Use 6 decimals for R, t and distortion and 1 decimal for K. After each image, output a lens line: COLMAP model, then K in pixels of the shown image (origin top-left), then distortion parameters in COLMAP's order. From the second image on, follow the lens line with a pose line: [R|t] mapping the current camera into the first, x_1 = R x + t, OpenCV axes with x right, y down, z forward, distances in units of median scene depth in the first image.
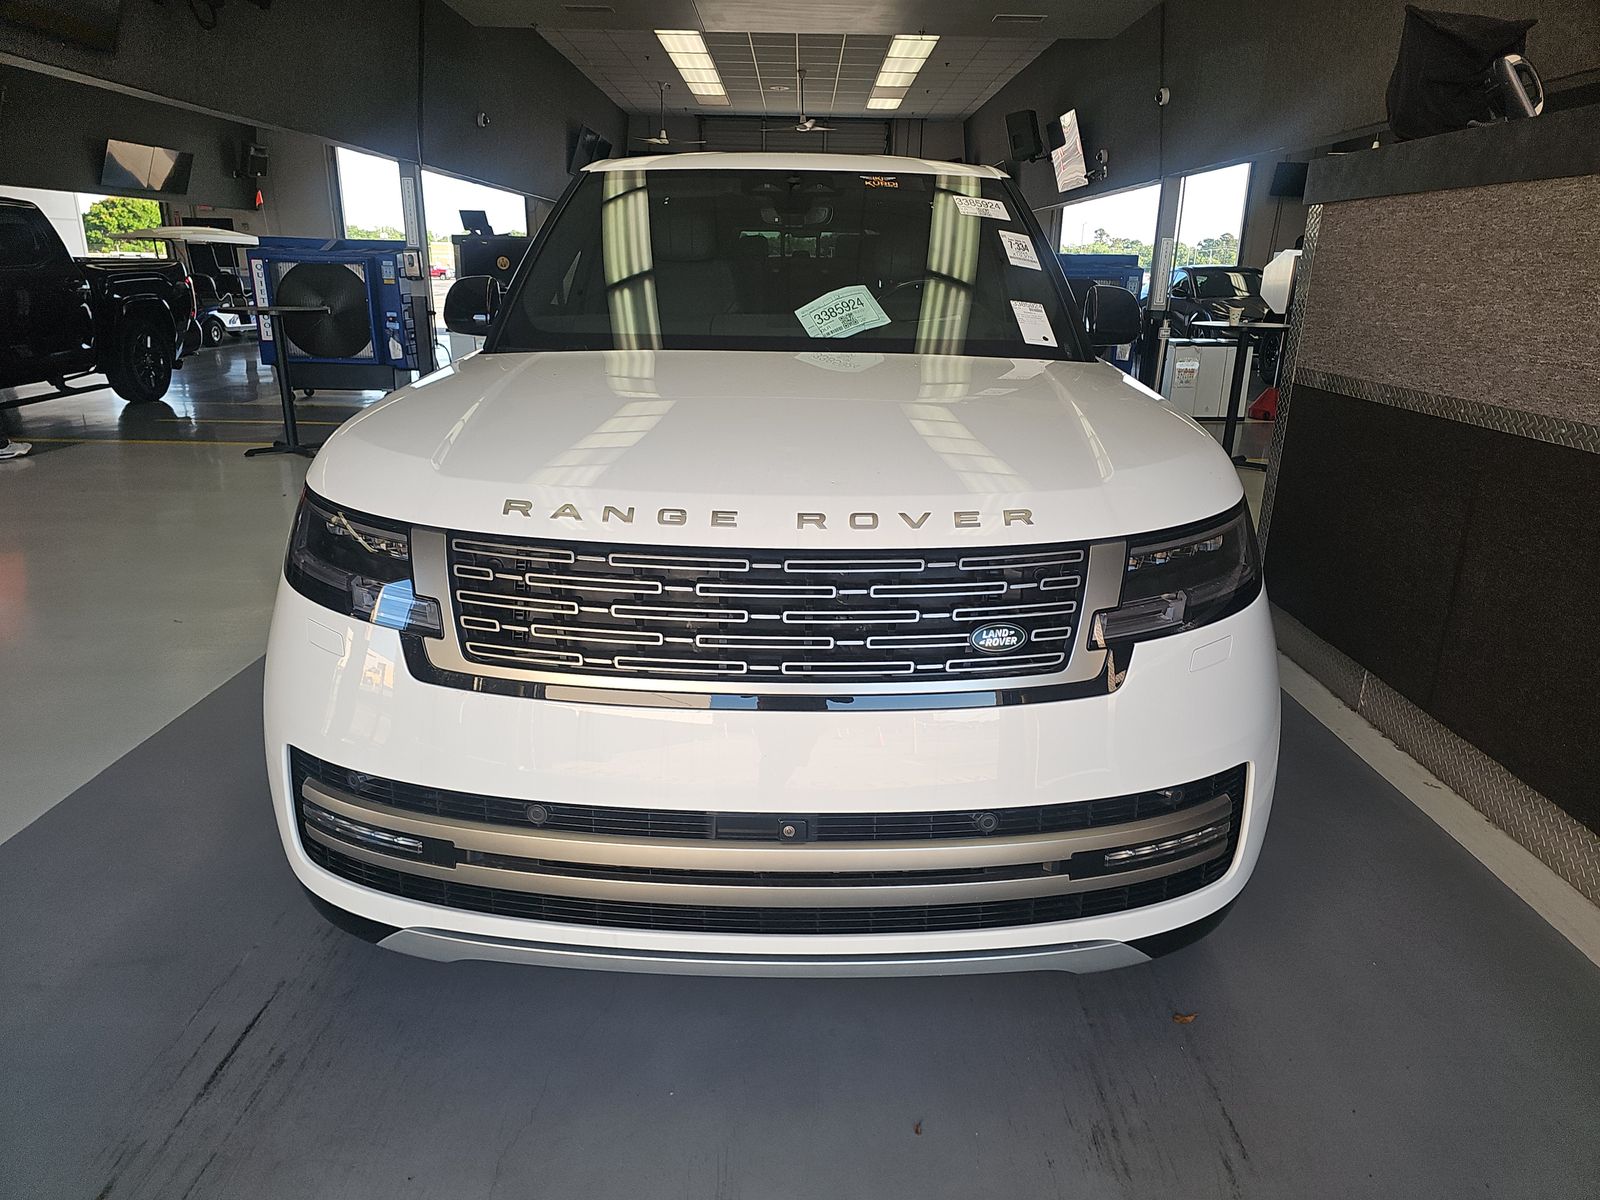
lens RADIAL K [[1054.5, 0, 800.0], [0, 1054.5, 600.0], [0, 0, 1]] dist [0.047698, -0.041550]
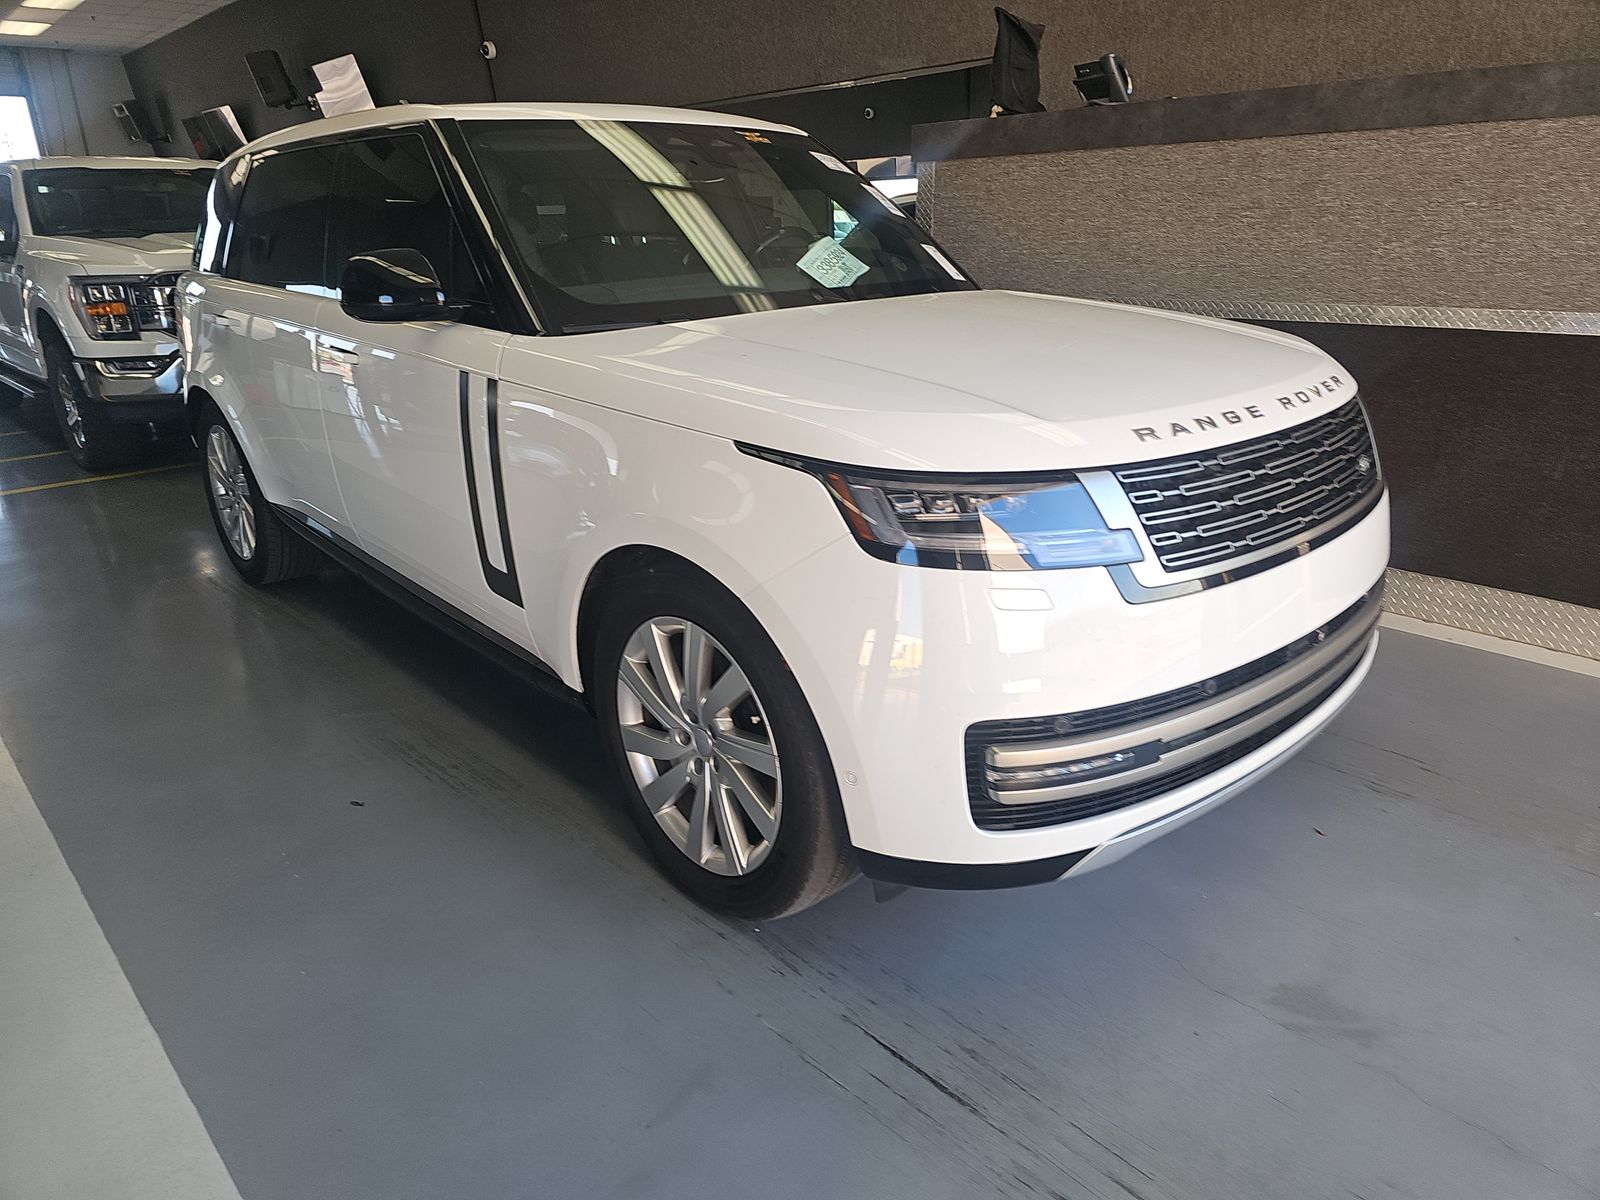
lens RADIAL K [[1054.5, 0, 800.0], [0, 1054.5, 600.0], [0, 0, 1]] dist [0.047698, -0.041550]
pose [[0.725823, -0.262243, 0.635932, -0.848647], [0.238037, 0.963116, 0.125482, -0.095573], [-0.645383, 0.060297, 0.761475, 0.256950]]
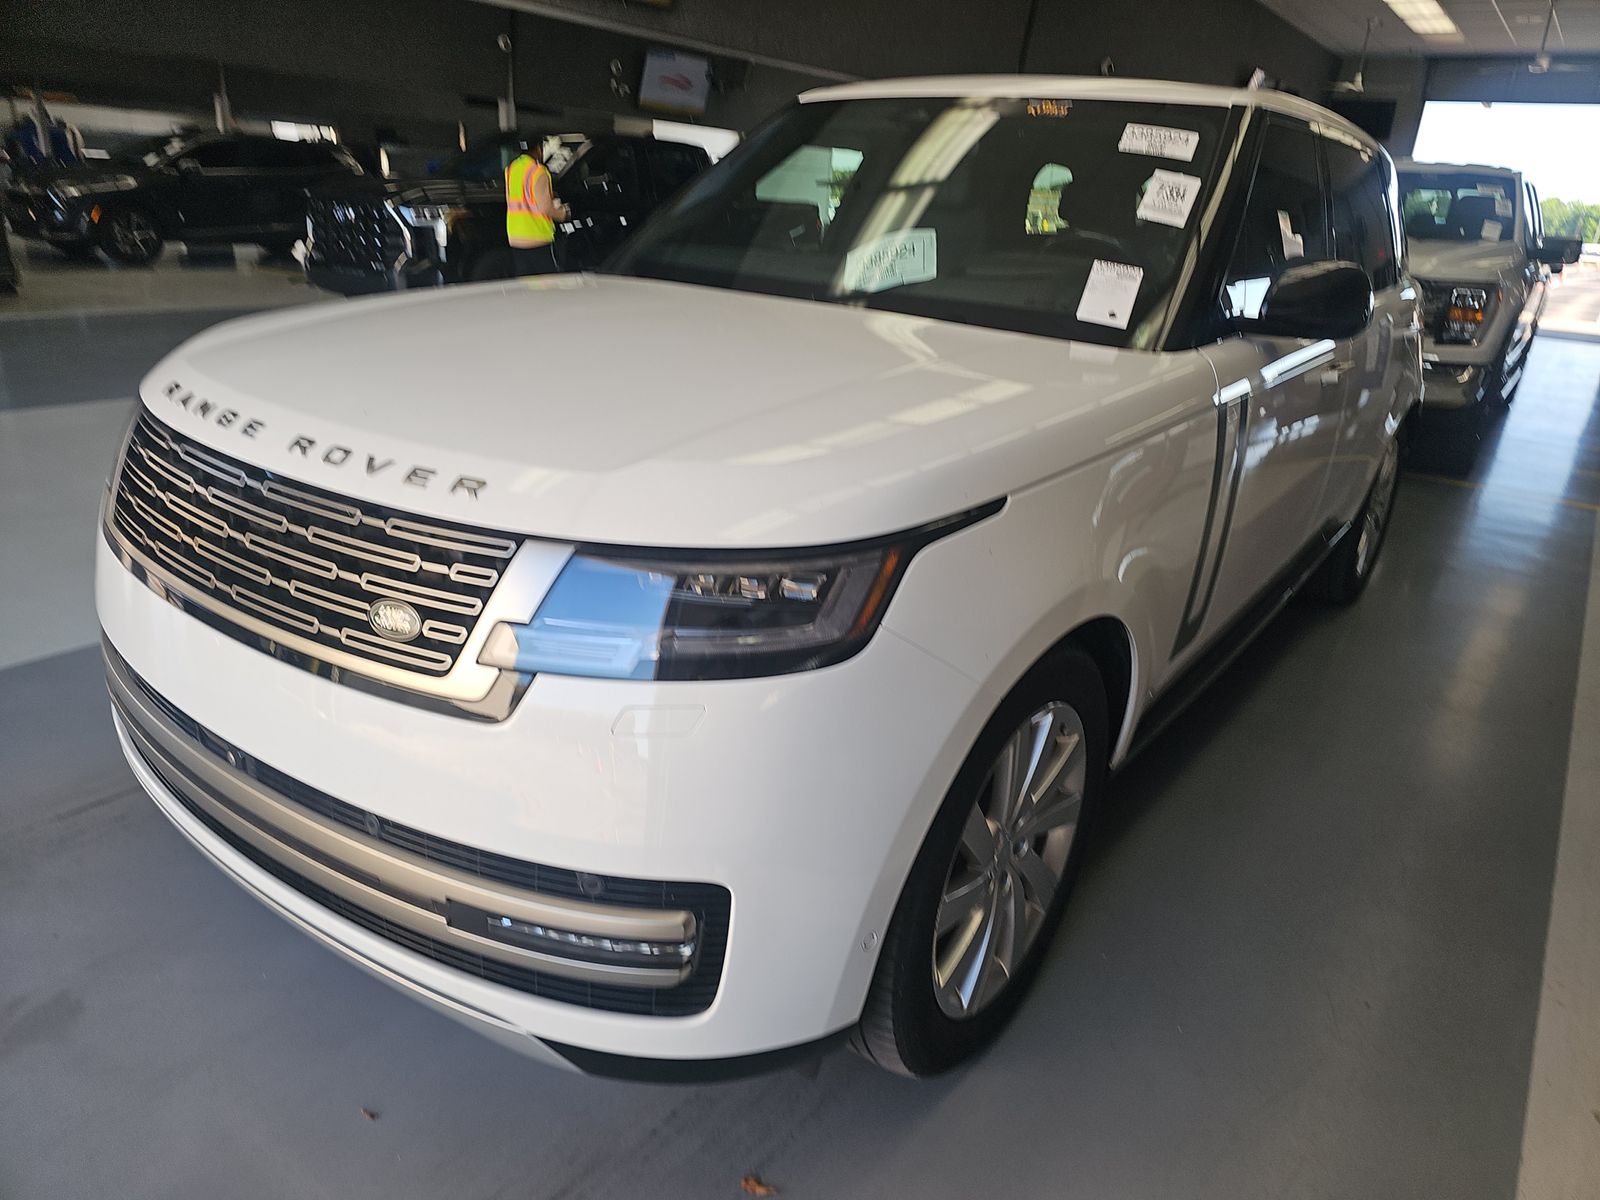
lens RADIAL K [[1054.5, 0, 800.0], [0, 1054.5, 600.0], [0, 0, 1]] dist [0.047698, -0.041550]
pose [[0.815513, 0.240732, -0.526295, 0.579244], [-0.222067, 0.969936, 0.099556, -0.088109], [0.534439, 0.035683, 0.844454, 0.291498]]
